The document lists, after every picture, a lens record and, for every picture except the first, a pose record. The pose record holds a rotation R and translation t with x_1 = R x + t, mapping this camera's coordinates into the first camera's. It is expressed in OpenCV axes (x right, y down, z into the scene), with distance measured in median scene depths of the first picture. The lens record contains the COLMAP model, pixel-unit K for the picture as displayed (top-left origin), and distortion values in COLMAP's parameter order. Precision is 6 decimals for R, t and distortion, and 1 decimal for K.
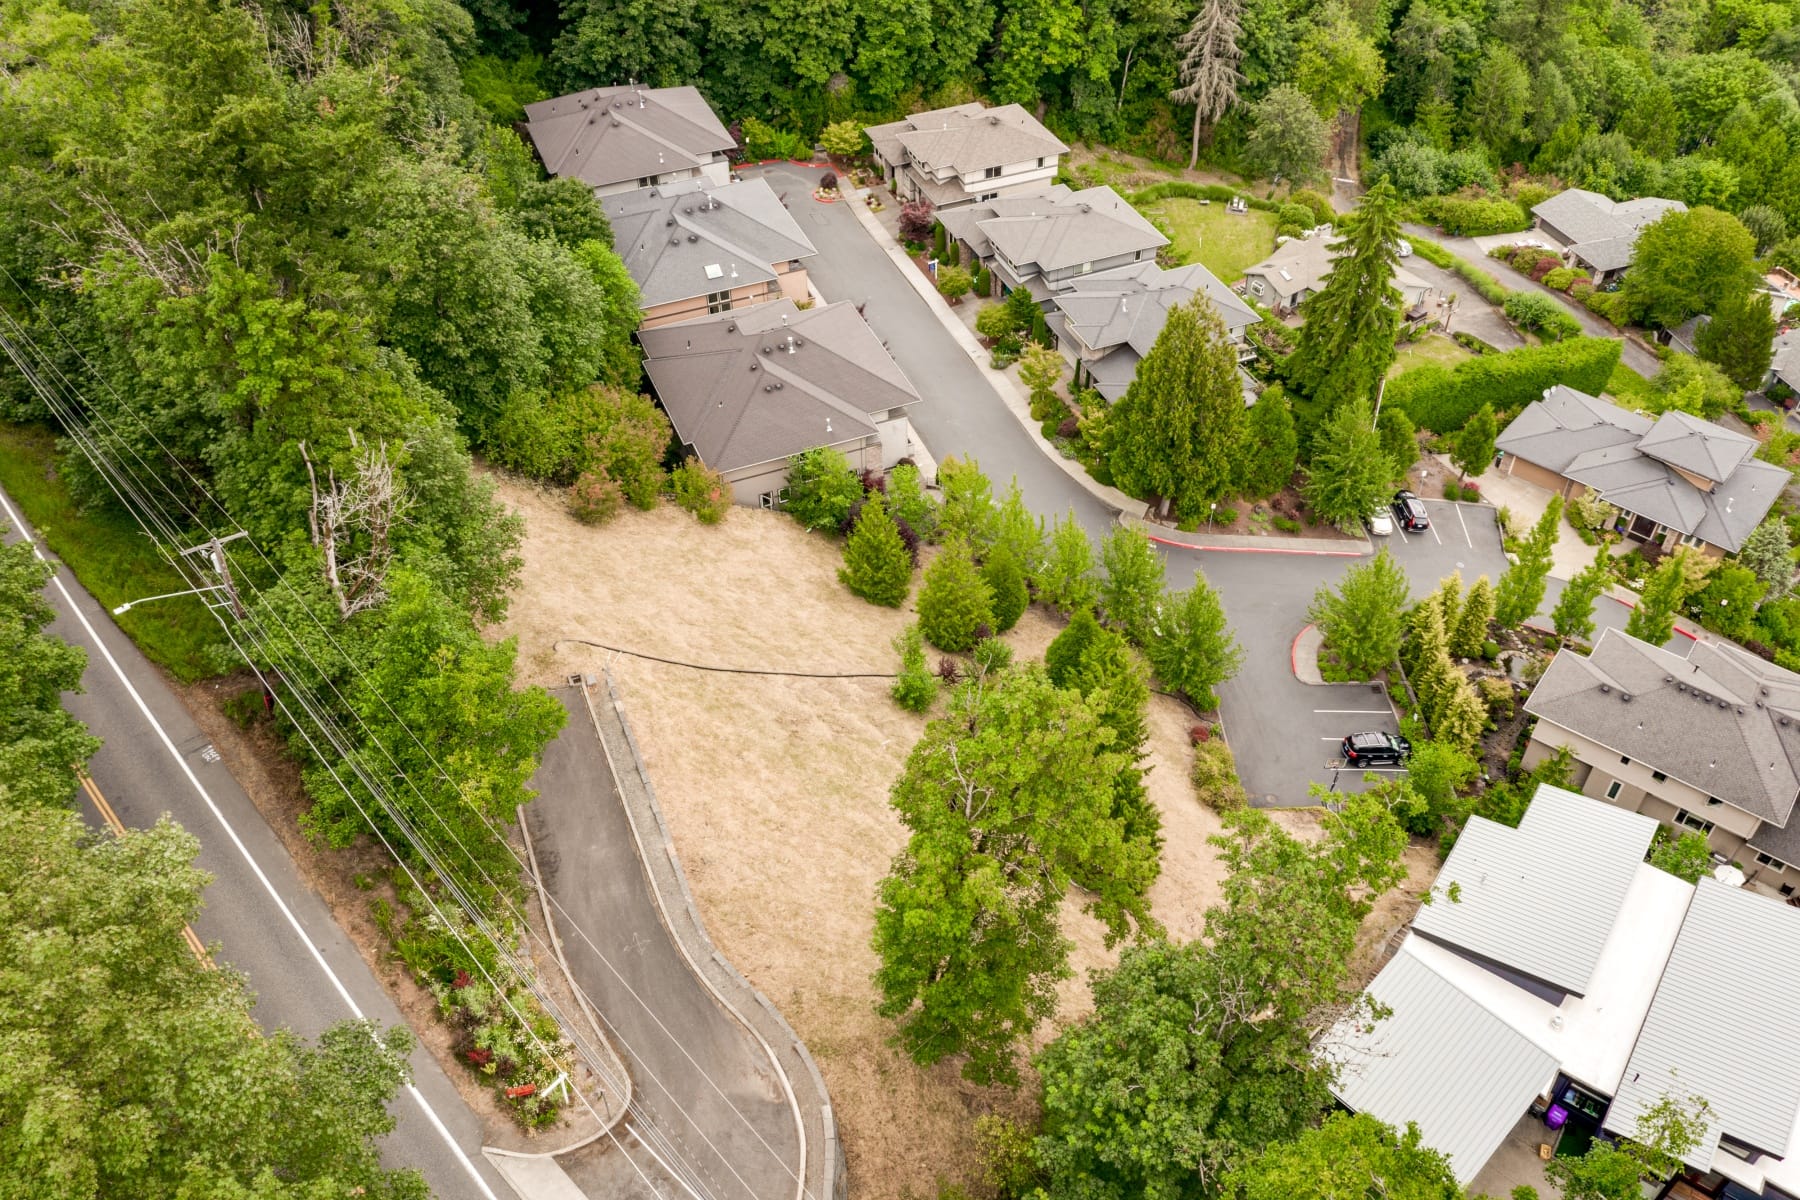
lens RADIAL K [[1420.4, 0, 903.9], [0, 1420.4, 599.9], [0, 0, 1]] dist [-0.021090, 0.016940]
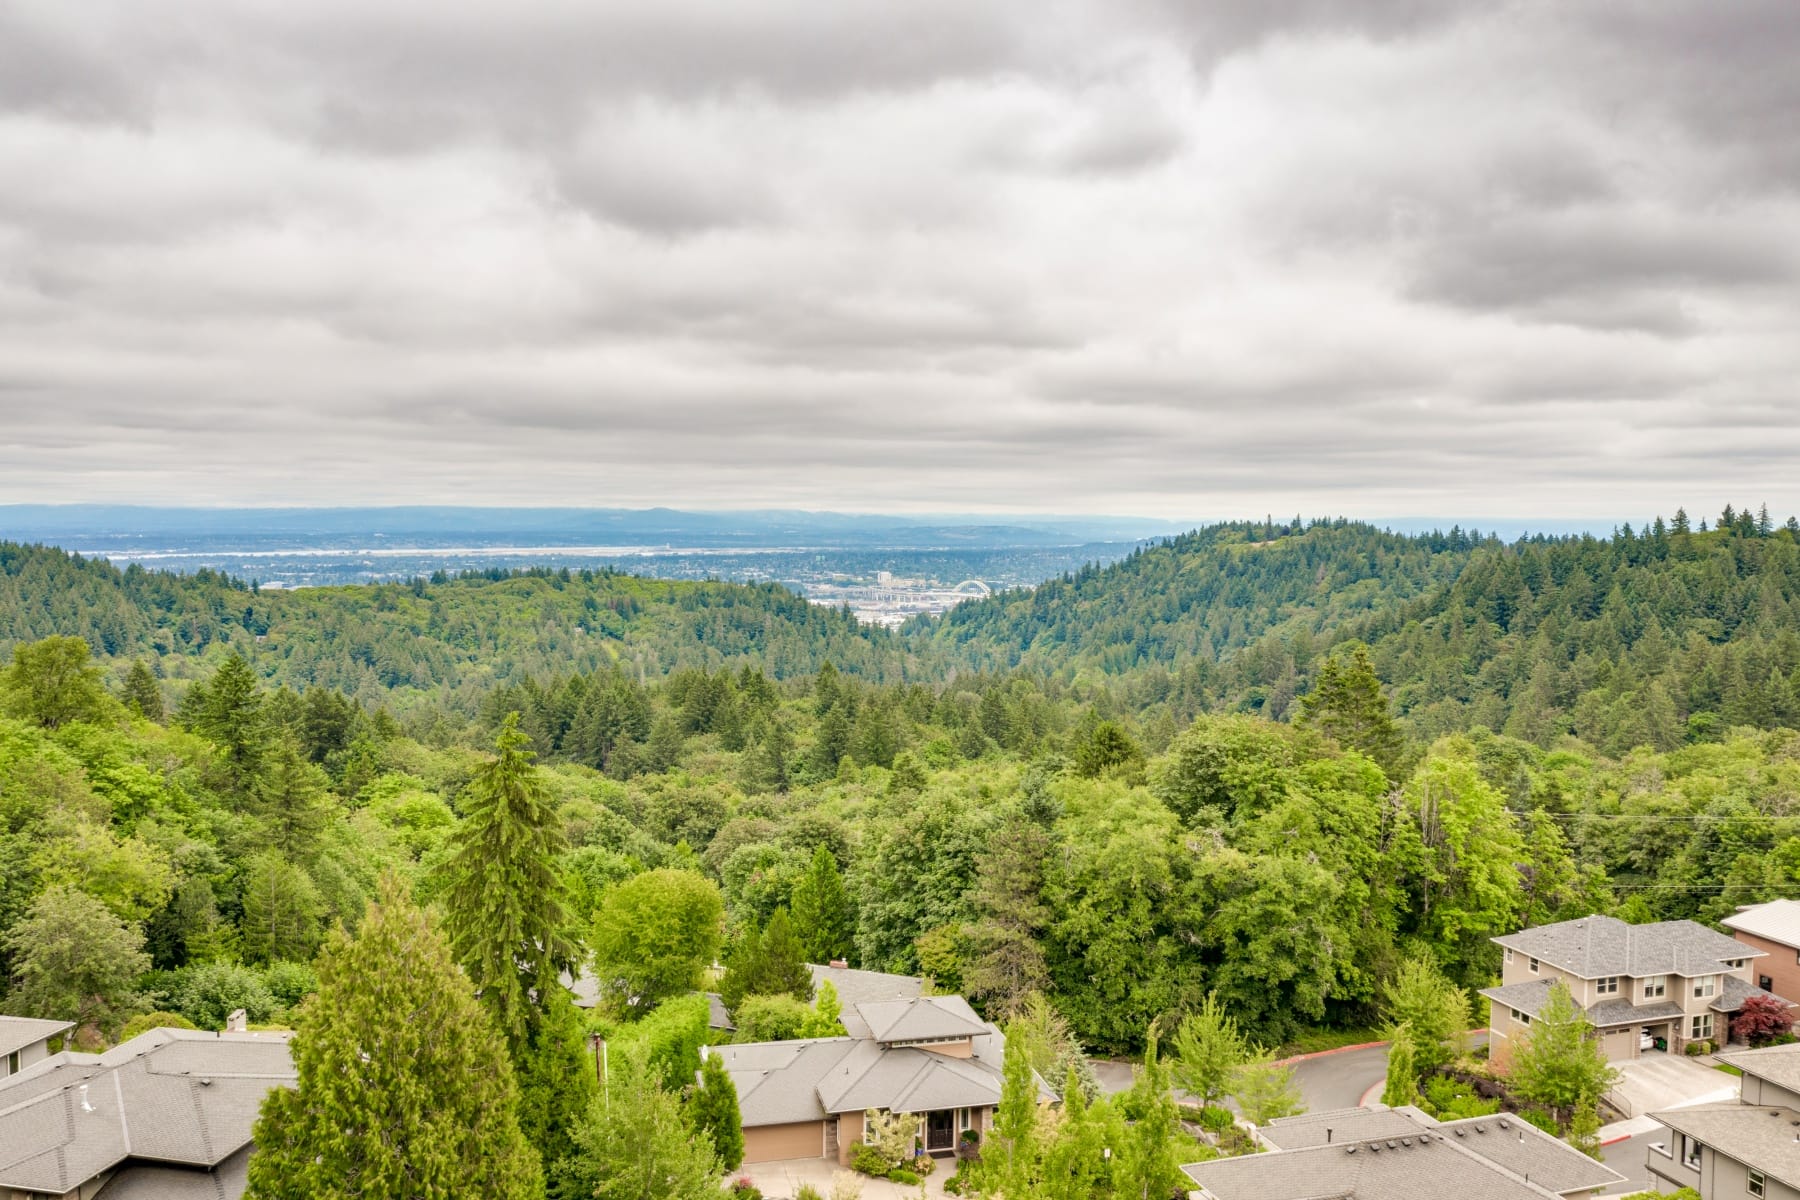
lens RADIAL K [[1420.4, 0, 903.9], [0, 1420.4, 599.9], [0, 0, 1]] dist [-0.021090, 0.016940]
pose [[0.557454, -0.029789, 0.829673, -0.062480], [0.555316, 0.756264, -0.345961, -0.013877], [-0.617146, 0.653588, 0.438125, 0.405901]]
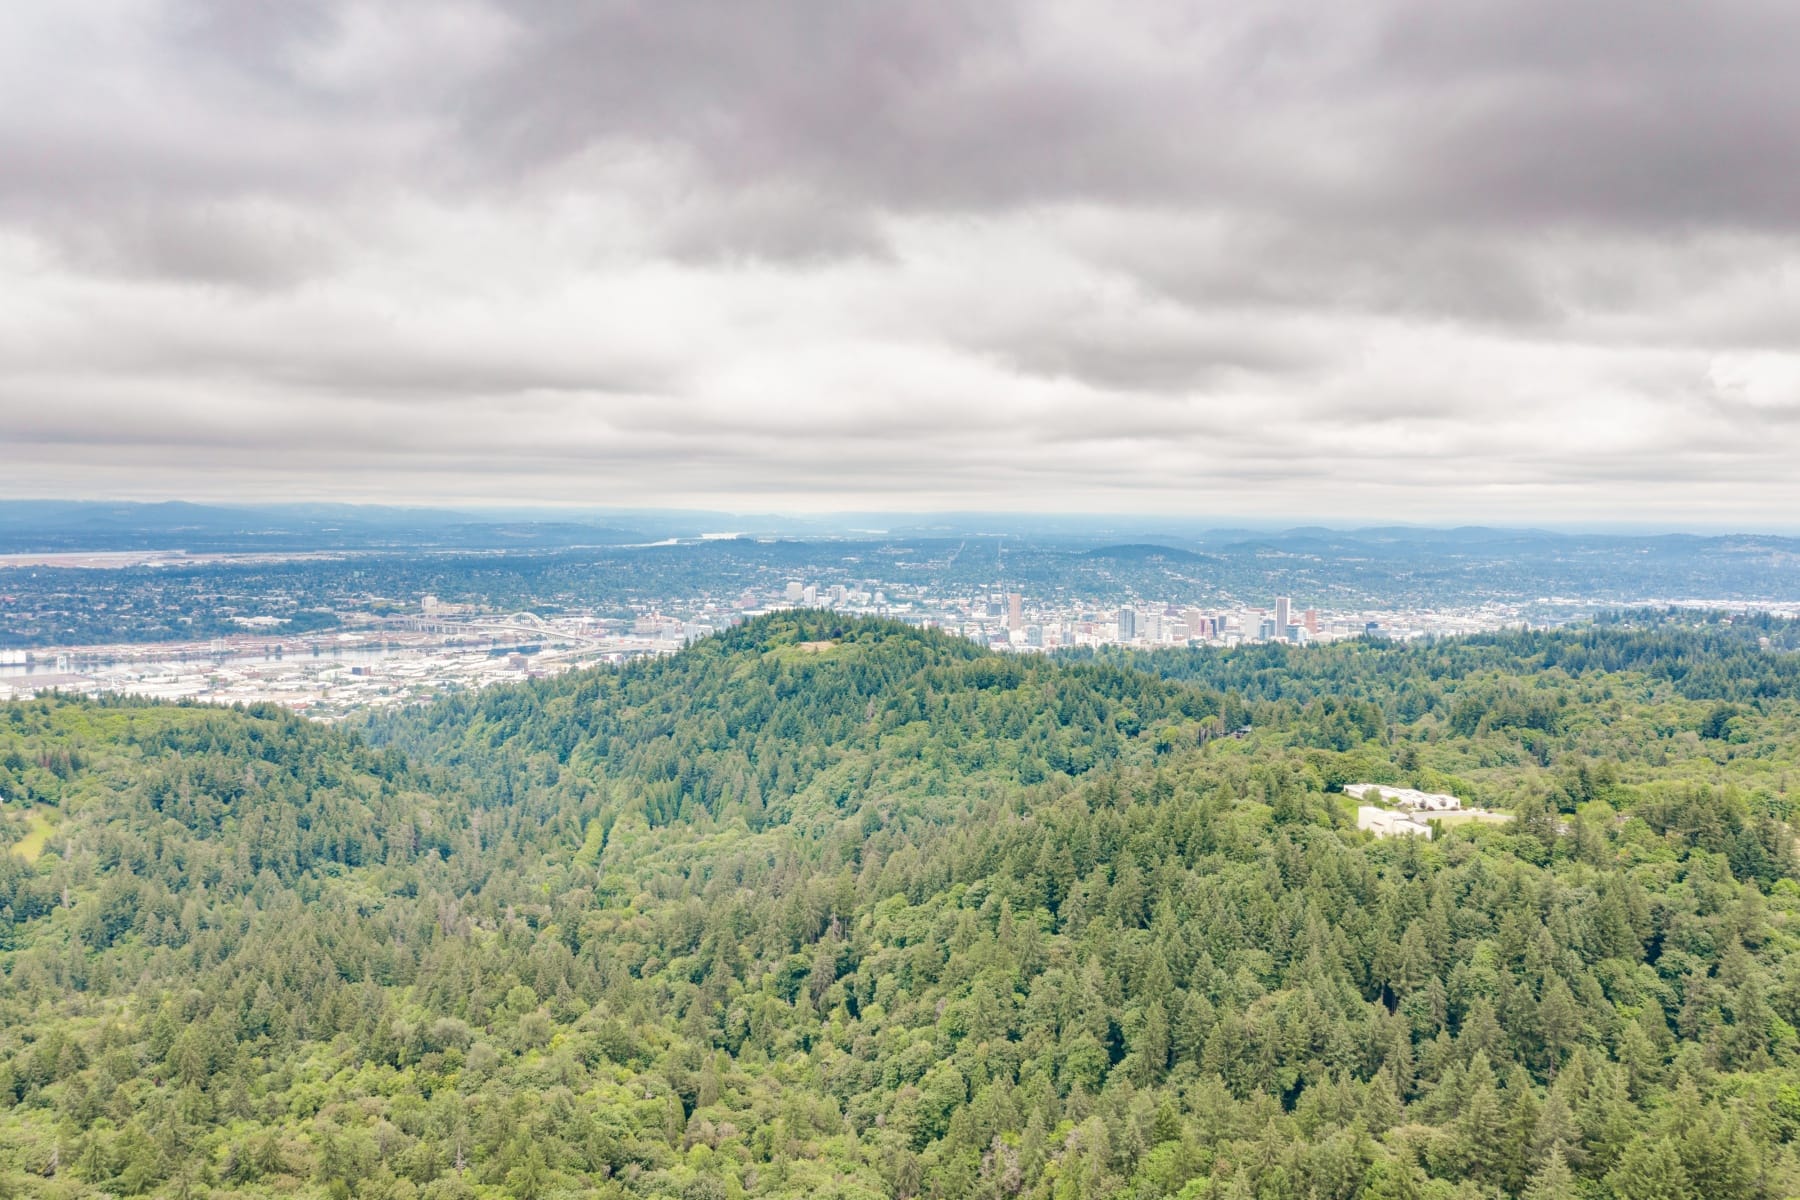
lens RADIAL K [[1420.4, 0, 903.9], [0, 1420.4, 599.9], [0, 0, 1]] dist [-0.021090, 0.016940]
pose [[0.284532, -0.042856, 0.957708, 0.742553], [0.643724, 0.748824, -0.157739, -0.831619], [-0.710395, 0.661382, 0.240652, -0.079142]]
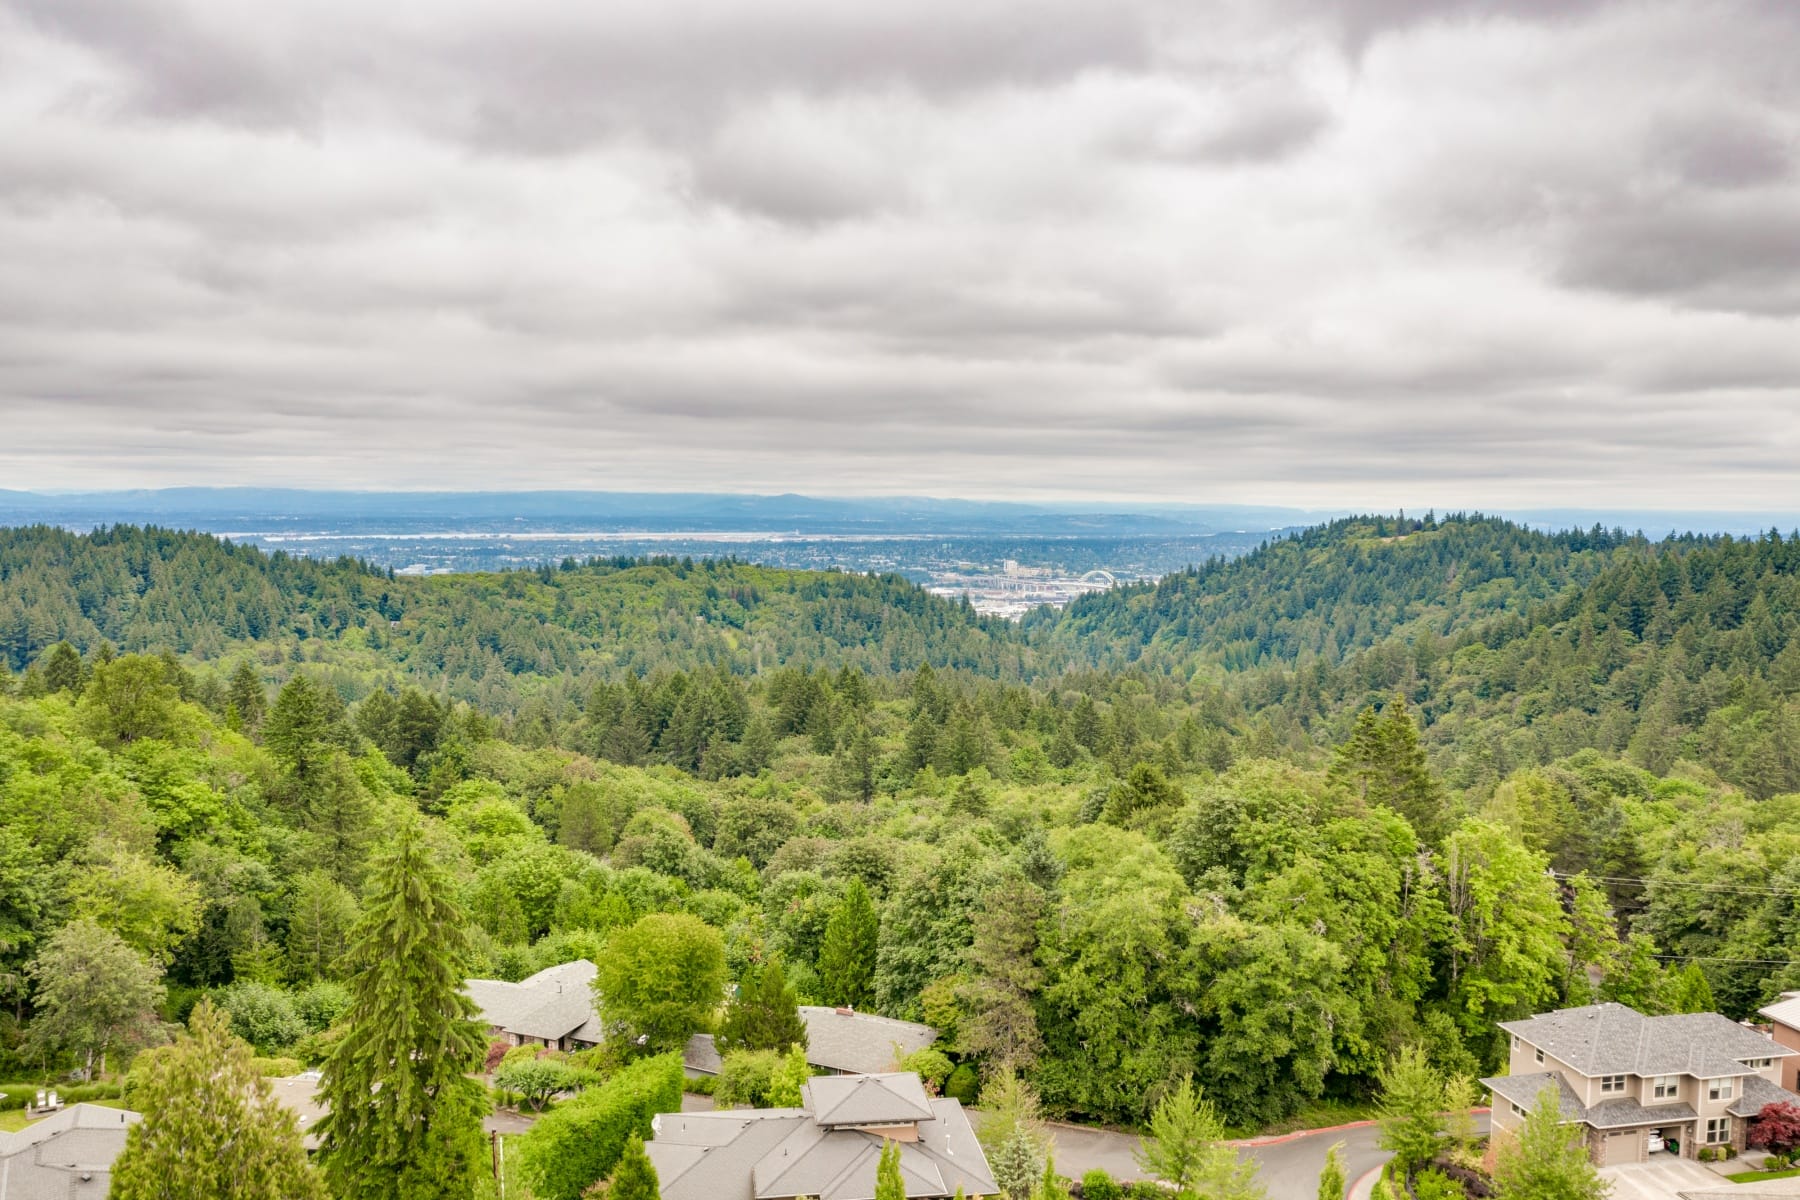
lens RADIAL K [[1420.4, 0, 903.9], [0, 1420.4, 599.9], [0, 0, 1]] dist [-0.021090, 0.016940]
pose [[0.630070, -0.029892, 0.775963, -0.010269], [0.513111, 0.766061, -0.387128, -0.006195], [-0.582863, 0.642072, 0.498010, 0.341547]]
